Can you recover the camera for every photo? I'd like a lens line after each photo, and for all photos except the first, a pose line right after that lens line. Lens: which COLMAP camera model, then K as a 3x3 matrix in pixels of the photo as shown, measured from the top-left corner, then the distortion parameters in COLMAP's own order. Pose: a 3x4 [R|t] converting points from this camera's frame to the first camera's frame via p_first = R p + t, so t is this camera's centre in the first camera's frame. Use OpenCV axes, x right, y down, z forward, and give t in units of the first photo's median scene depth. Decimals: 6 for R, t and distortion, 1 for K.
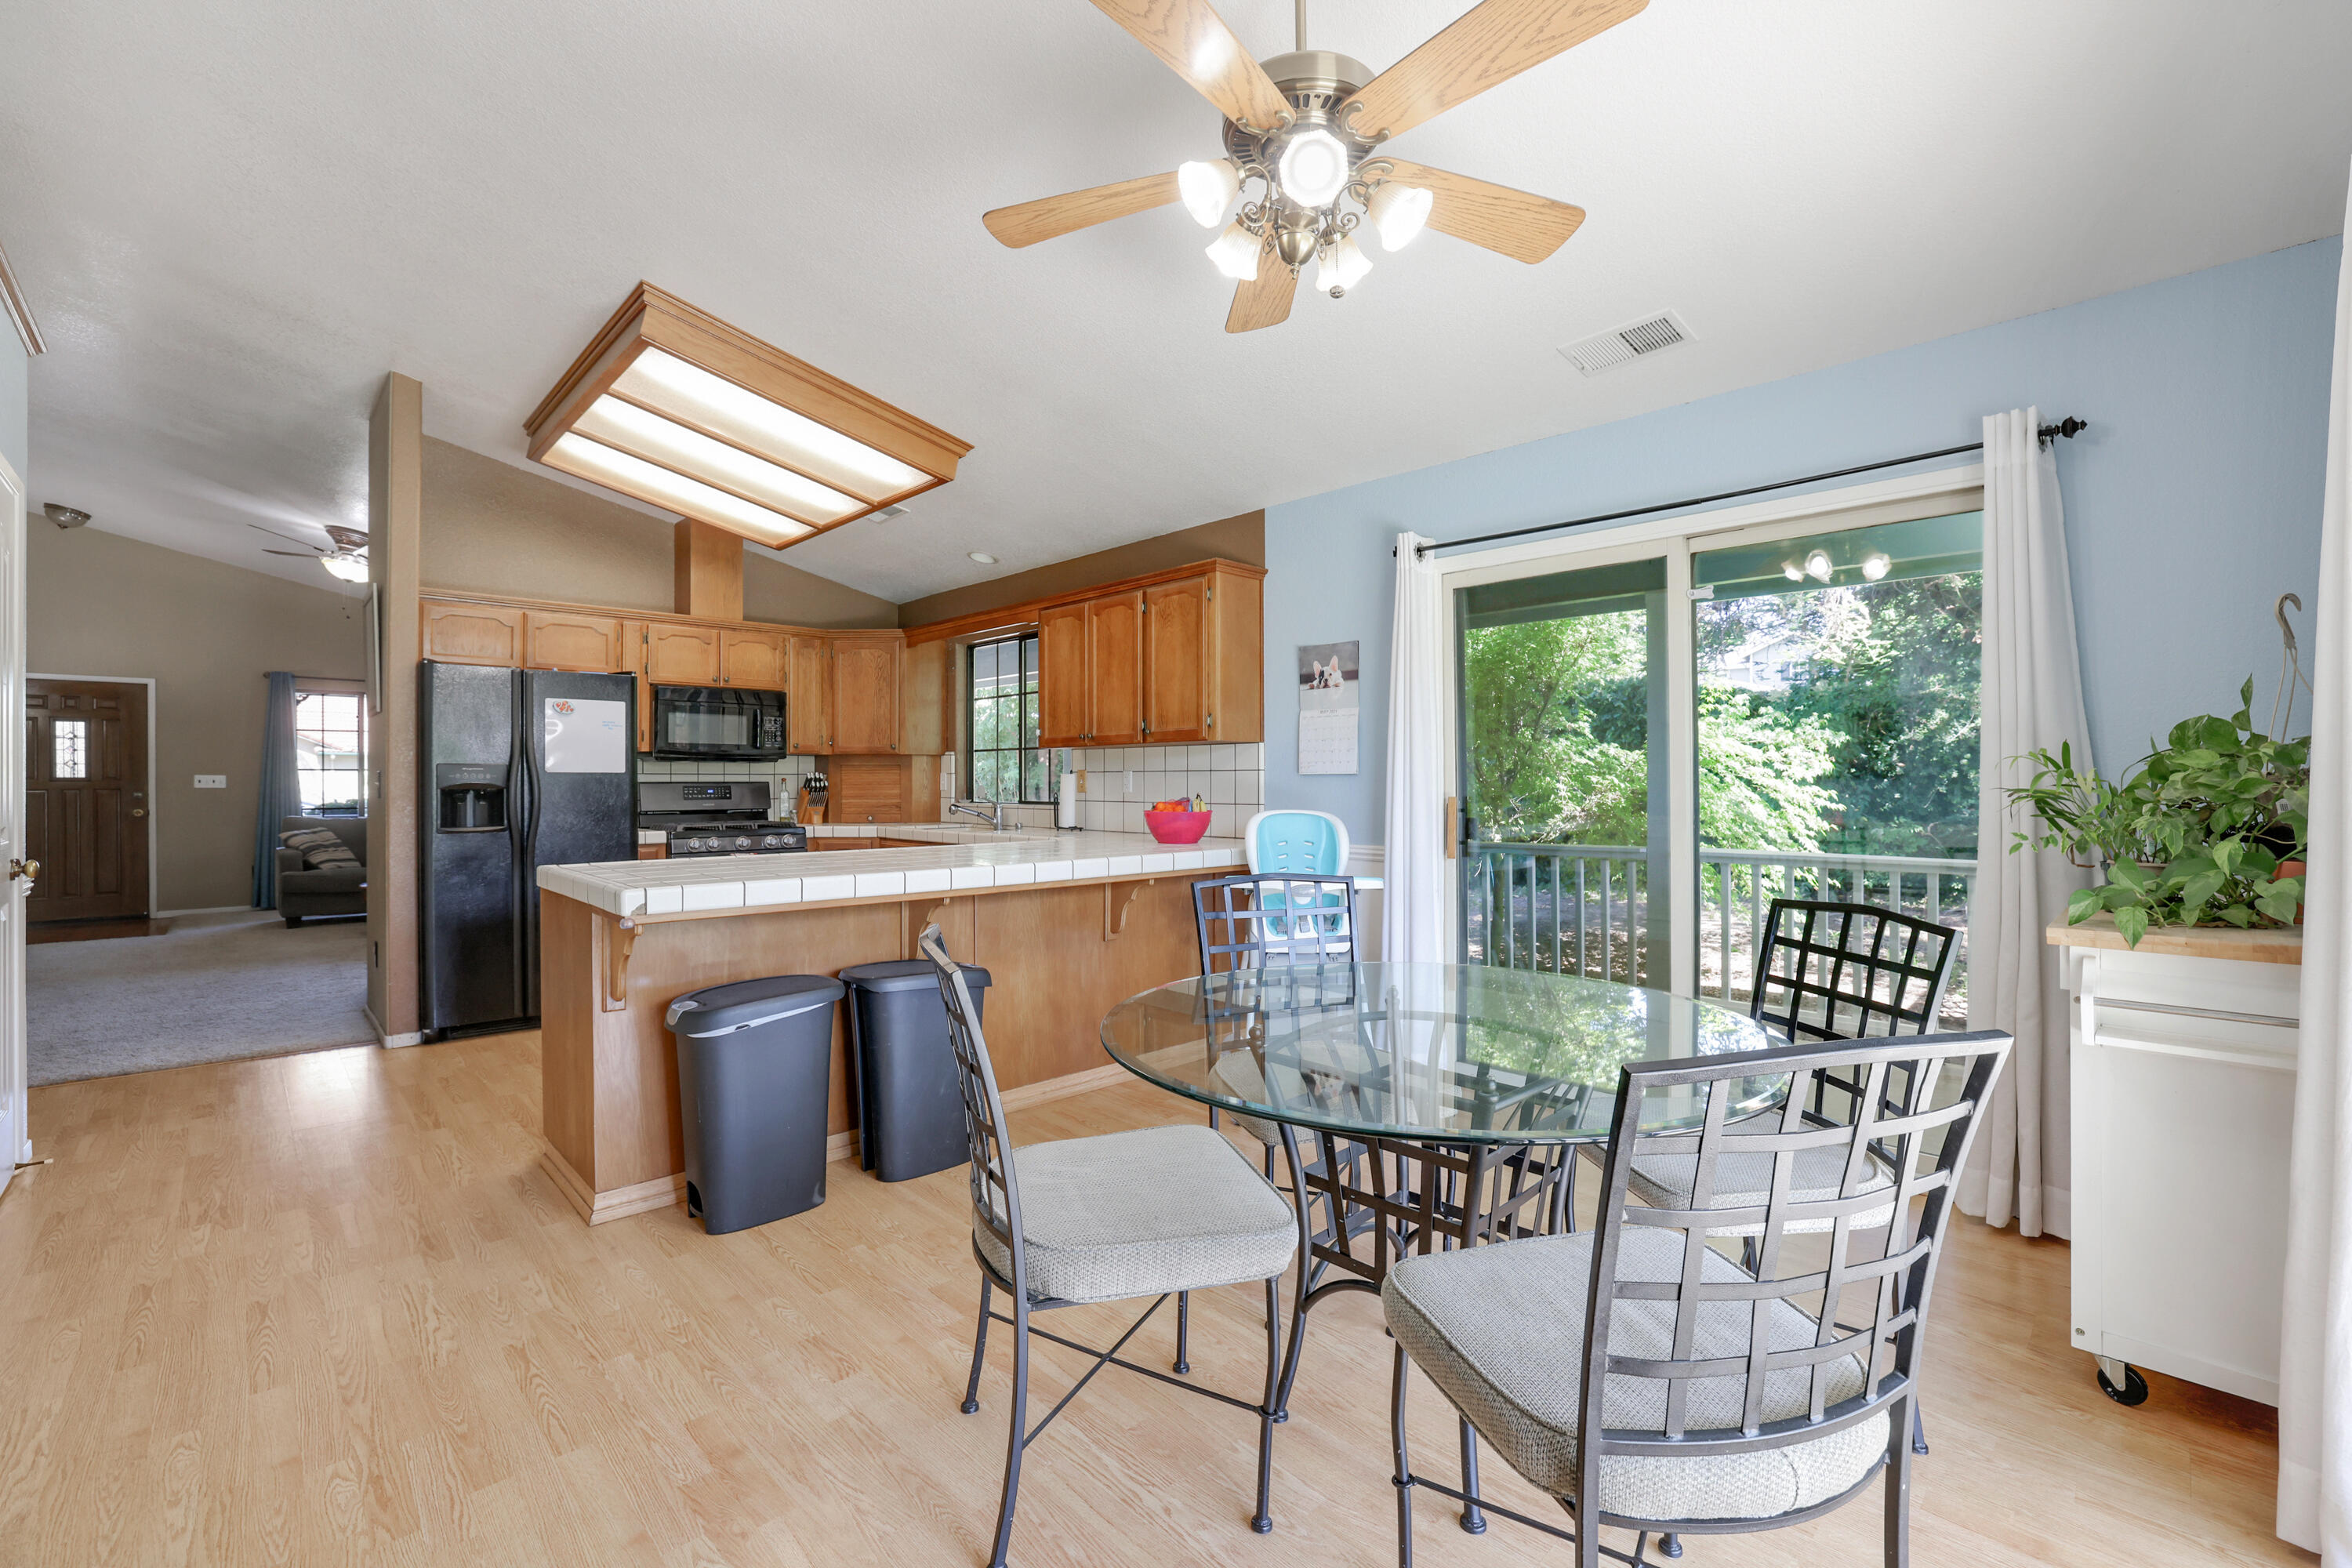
lens RADIAL K [[975.0, 0, 1176.8], [0, 975.0, 790.9], [0, 0, 1]] dist [-0.000395, 0.004184]
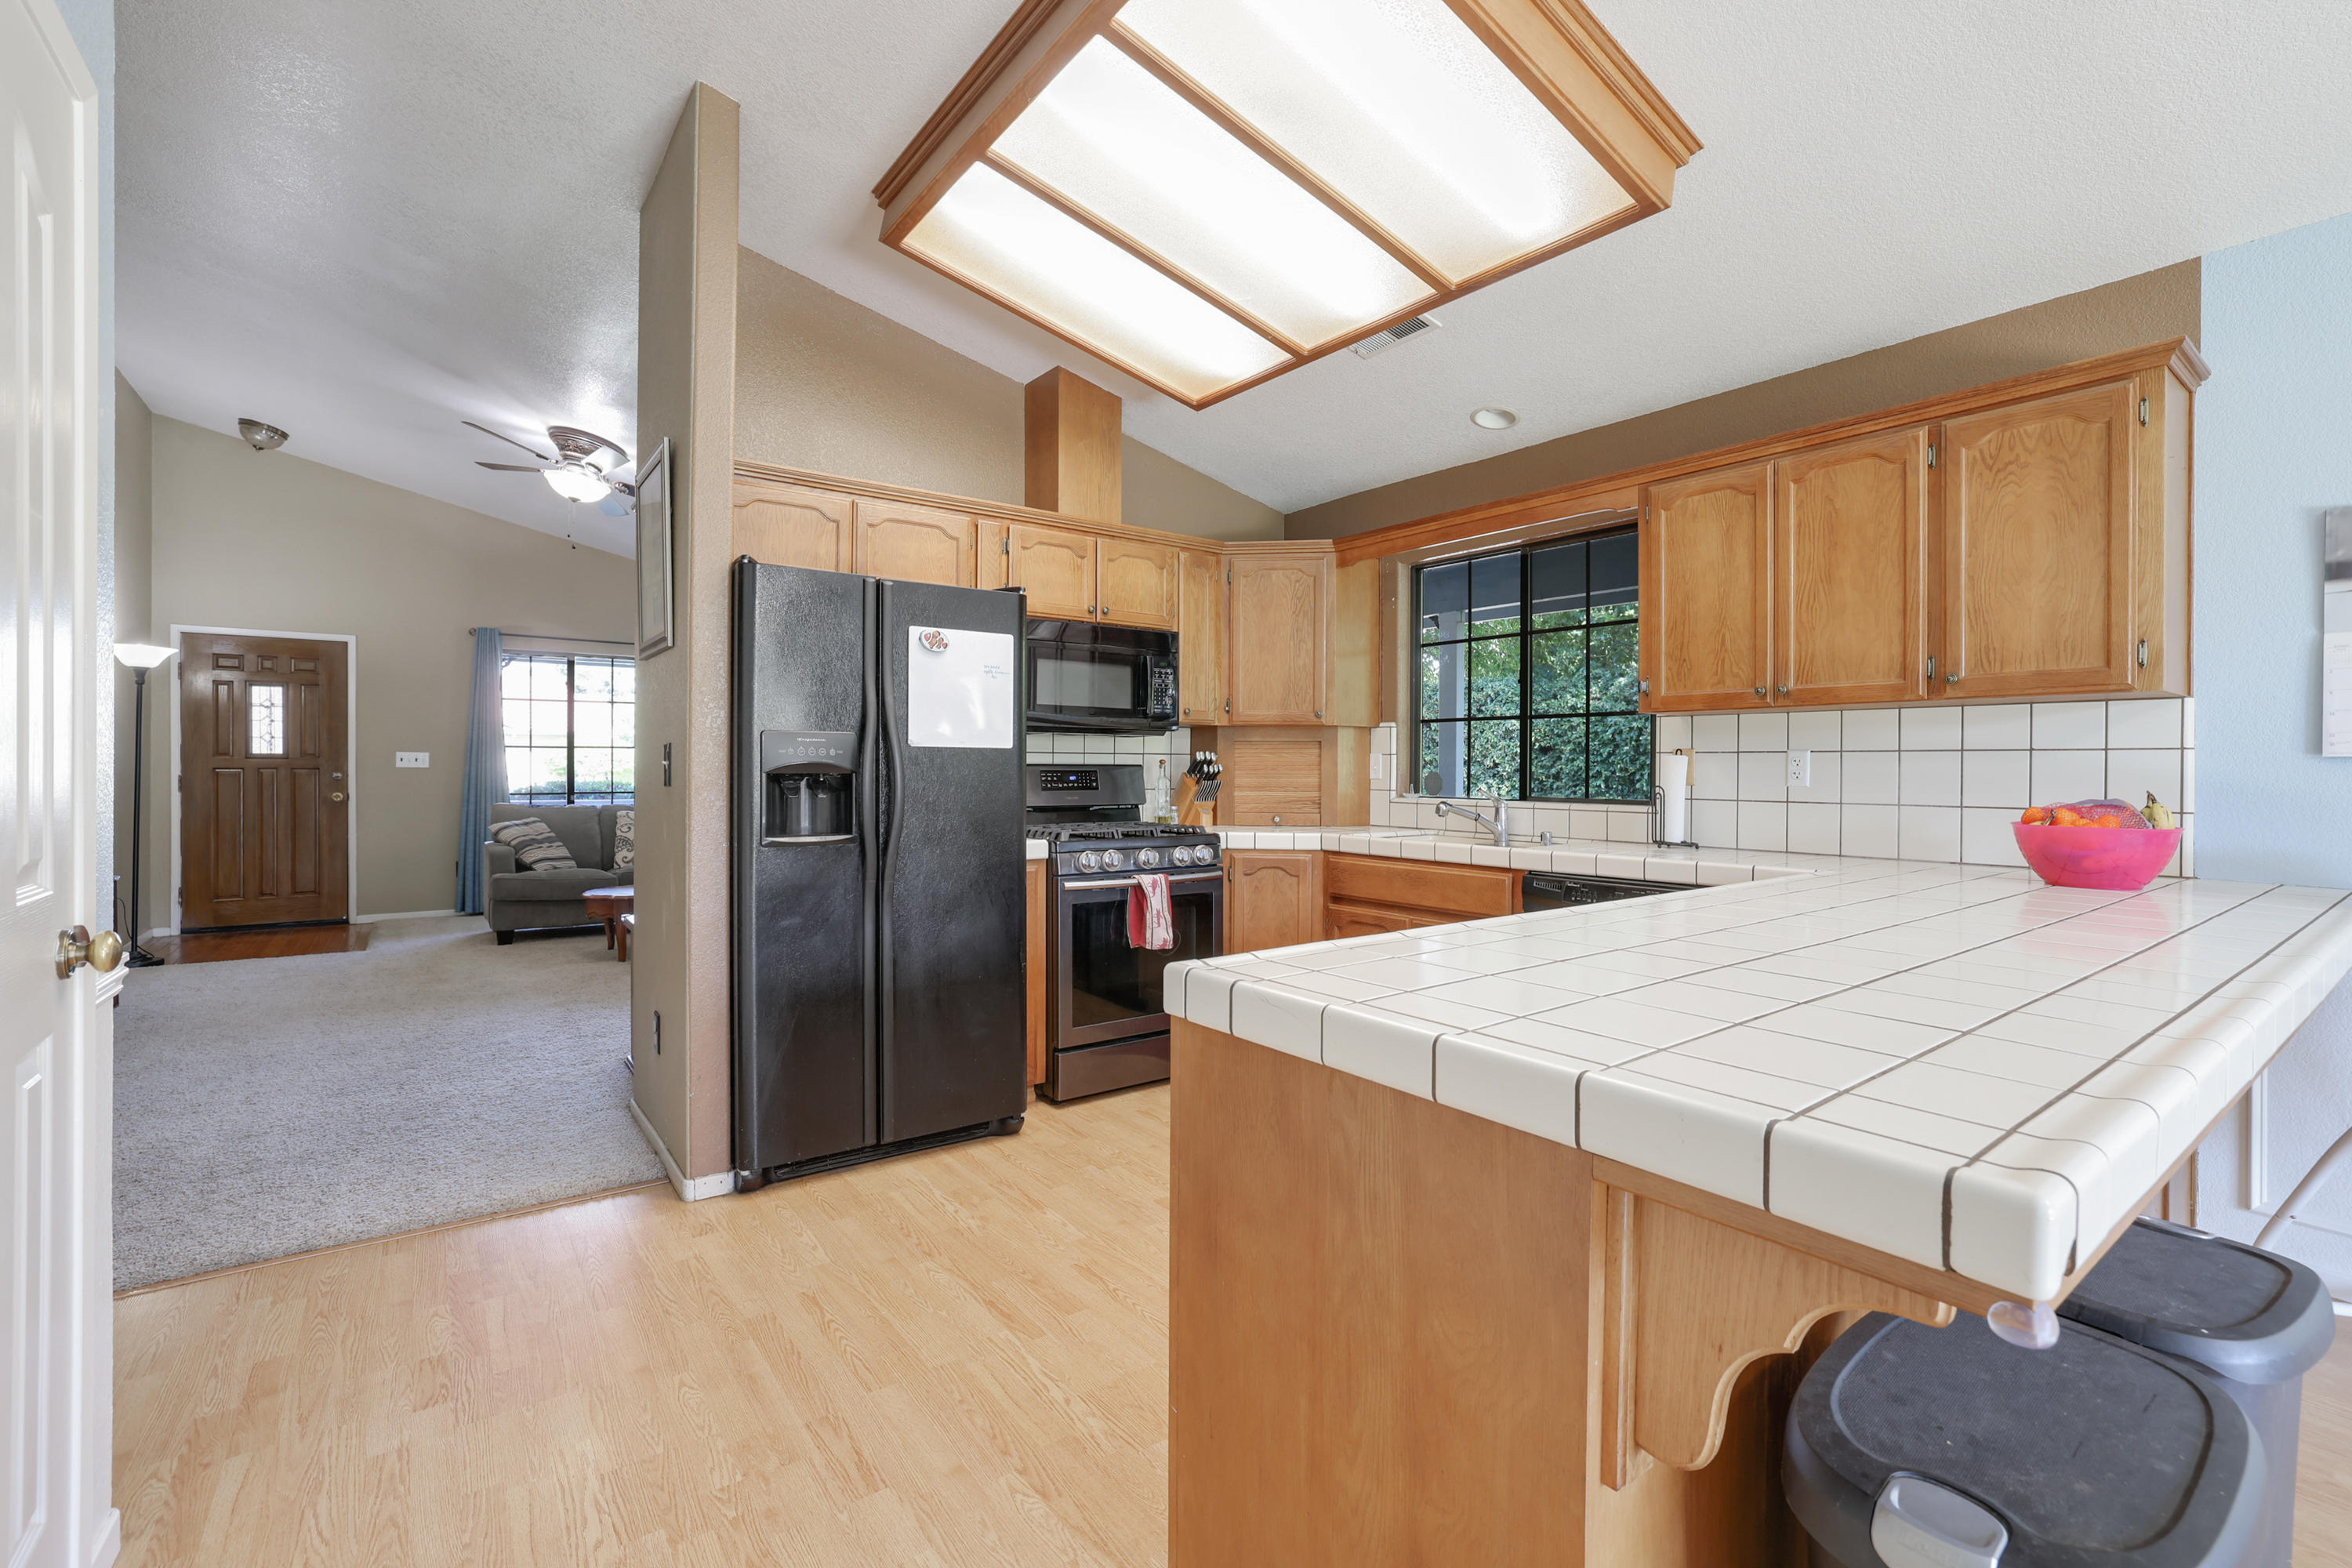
lens RADIAL K [[1020.3, 0, 1176.0], [0, 1020.3, 784.0], [0, 0, 1]] dist [-0.003716, 0.000202]
pose [[0.991653, 0.009417, -0.128588, -0.315574], [-0.008491, 0.999934, 0.007741, -0.001731], [0.128652, -0.006584, 0.991668, 0.304968]]
